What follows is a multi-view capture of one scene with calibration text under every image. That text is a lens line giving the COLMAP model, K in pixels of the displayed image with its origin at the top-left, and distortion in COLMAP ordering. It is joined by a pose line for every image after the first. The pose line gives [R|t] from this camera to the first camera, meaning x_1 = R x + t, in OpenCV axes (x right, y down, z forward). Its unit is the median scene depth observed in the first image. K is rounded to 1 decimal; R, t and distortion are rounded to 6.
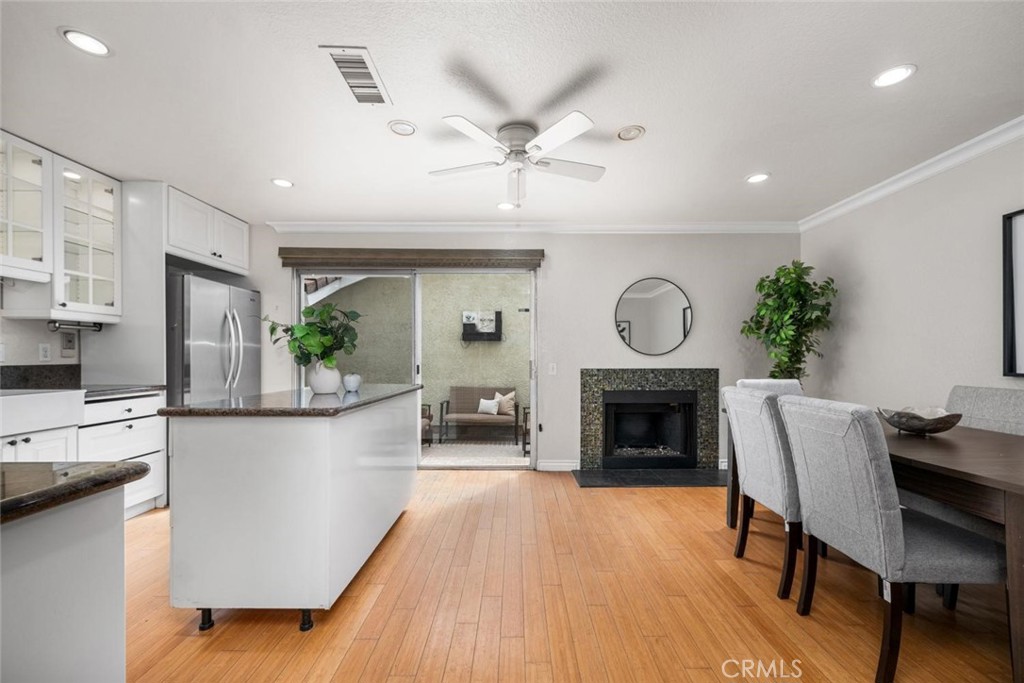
lens RADIAL K [[413.9, 0, 517.9], [0, 413.9, 360.6], [0, 0, 1]] dist [-0.001062, 0.000881]
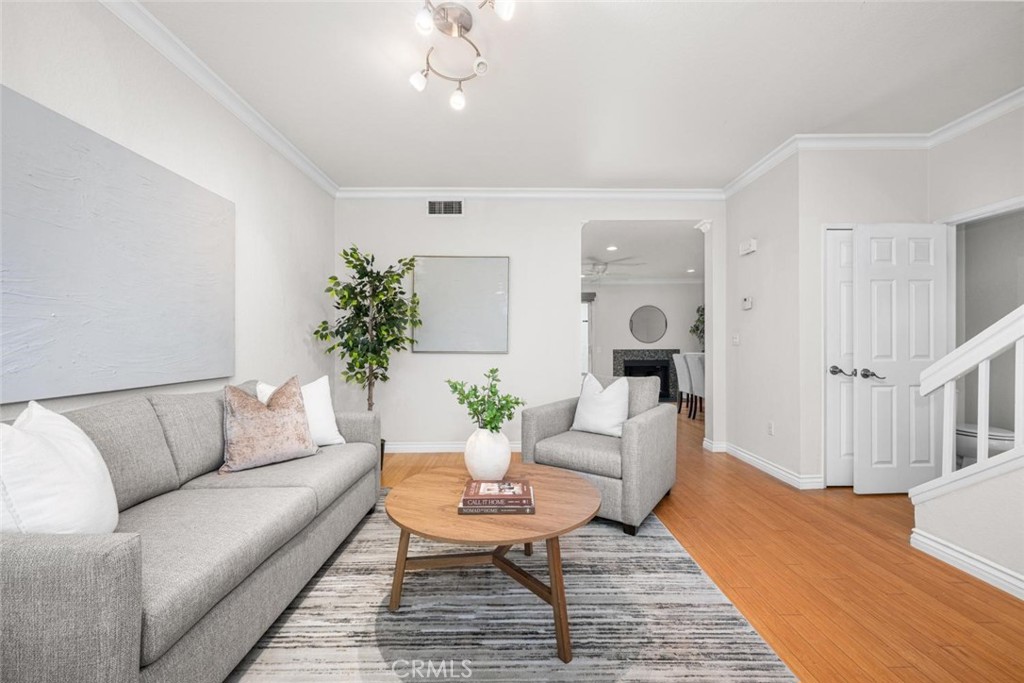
lens RADIAL K [[413.9, 0, 510.4], [0, 413.9, 343.4], [0, 0, 1]] dist [-0.001062, 0.000881]
pose [[1.000000, -0.000095, -0.000858, -0.377272], [0.000084, 0.999924, -0.012293, 0.014953], [0.000859, 0.012293, 0.999924, -1.122484]]
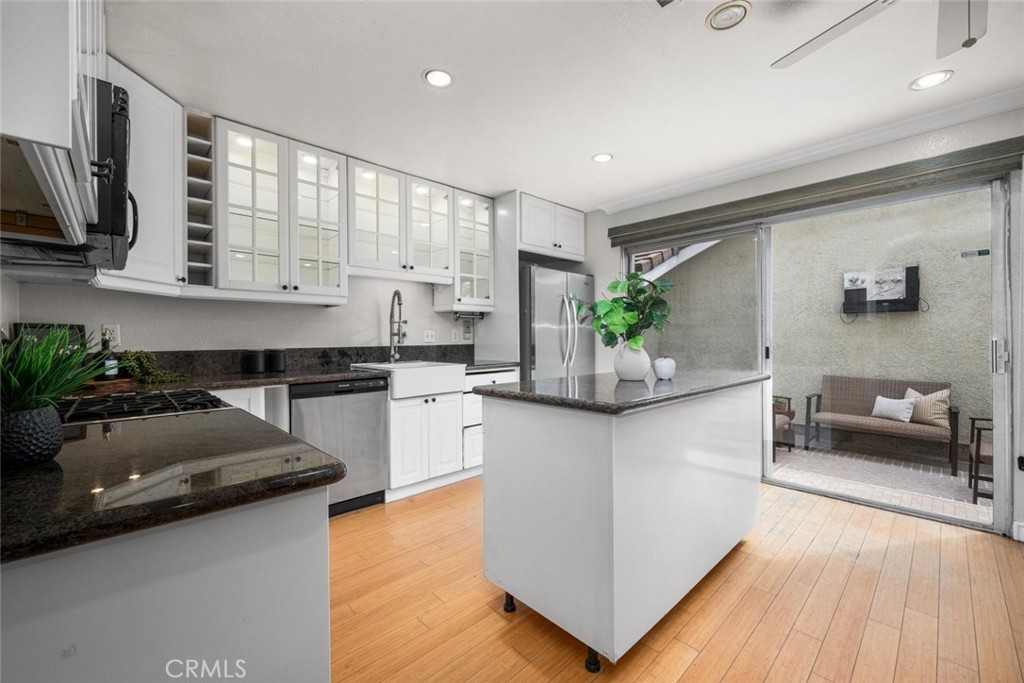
lens RADIAL K [[413.9, 0, 509.1], [0, 413.9, 339.4], [0, 0, 1]] dist [-0.001062, 0.000881]
pose [[0.683964, -0.004271, -0.729504, -0.010432], [0.001683, 0.999989, -0.004277, -0.000487], [0.729514, 0.001698, 0.683964, 0.136967]]
